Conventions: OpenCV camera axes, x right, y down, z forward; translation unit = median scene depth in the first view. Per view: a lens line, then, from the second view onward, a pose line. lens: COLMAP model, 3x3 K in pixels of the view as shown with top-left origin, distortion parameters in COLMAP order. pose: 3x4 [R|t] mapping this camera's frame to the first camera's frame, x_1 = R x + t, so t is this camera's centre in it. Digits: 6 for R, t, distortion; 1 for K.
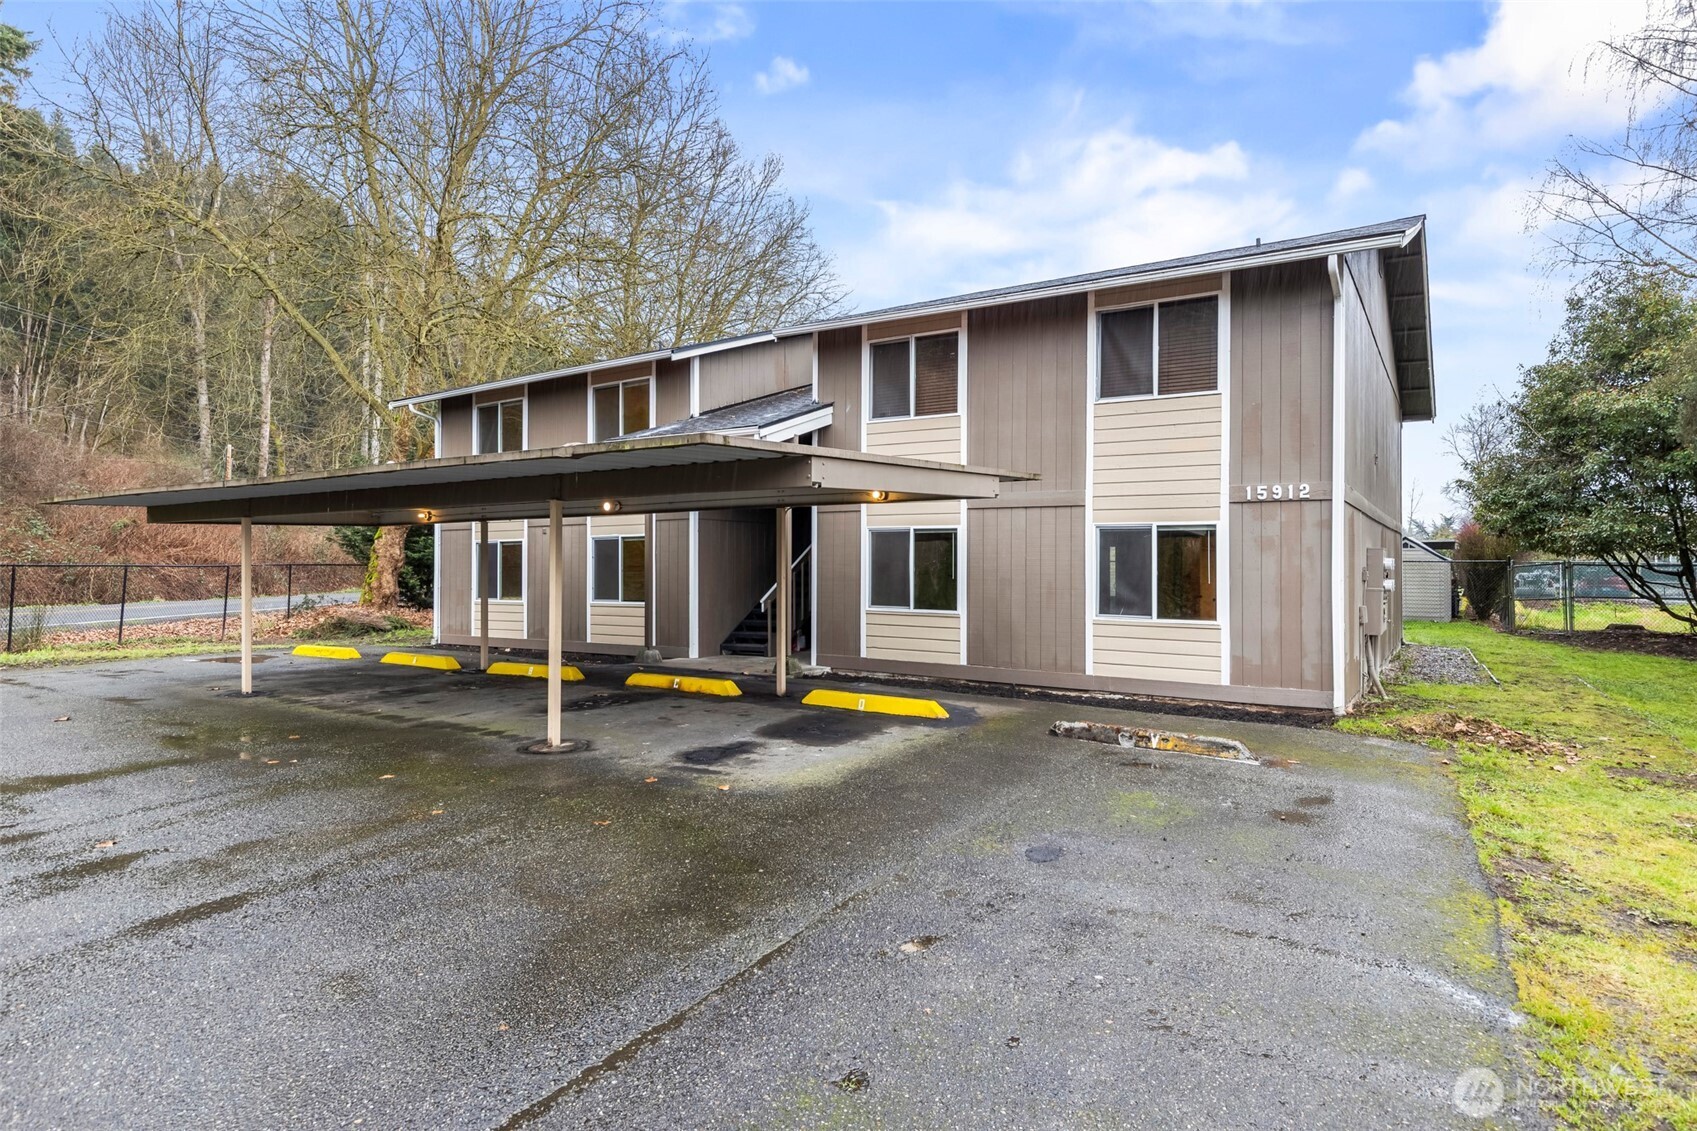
lens RADIAL K [[946.0, 0, 847.1], [0, 946.0, 549.5], [0, 0, 1]] dist [0.002191, -0.000167]
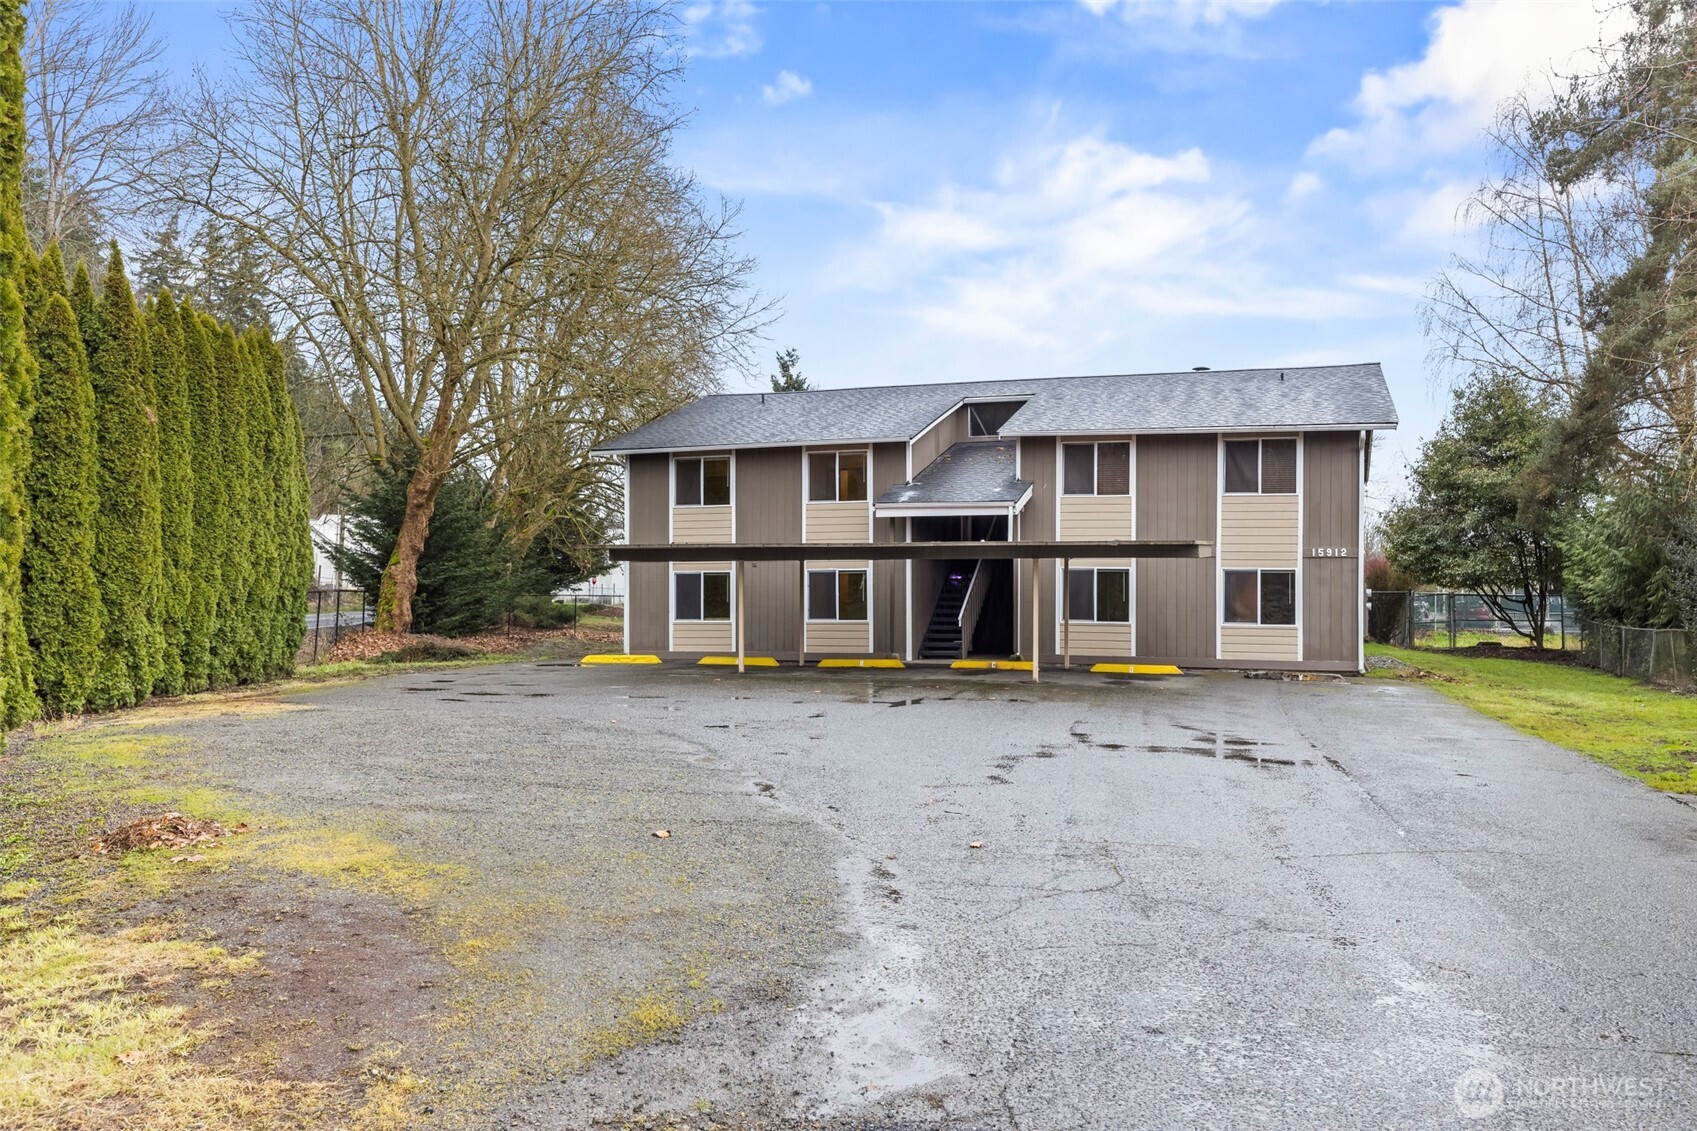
lens RADIAL K [[1375.3, 0, 848.9], [0, 1375.3, 574.5], [0, 0, 1]] dist [-0.005233, -0.000123]
pose [[0.968014, 0.007612, 0.250782, -0.895112], [-0.007740, 0.999970, -0.000475, -0.008645], [-0.250778, -0.001481, 0.968044, -1.075099]]
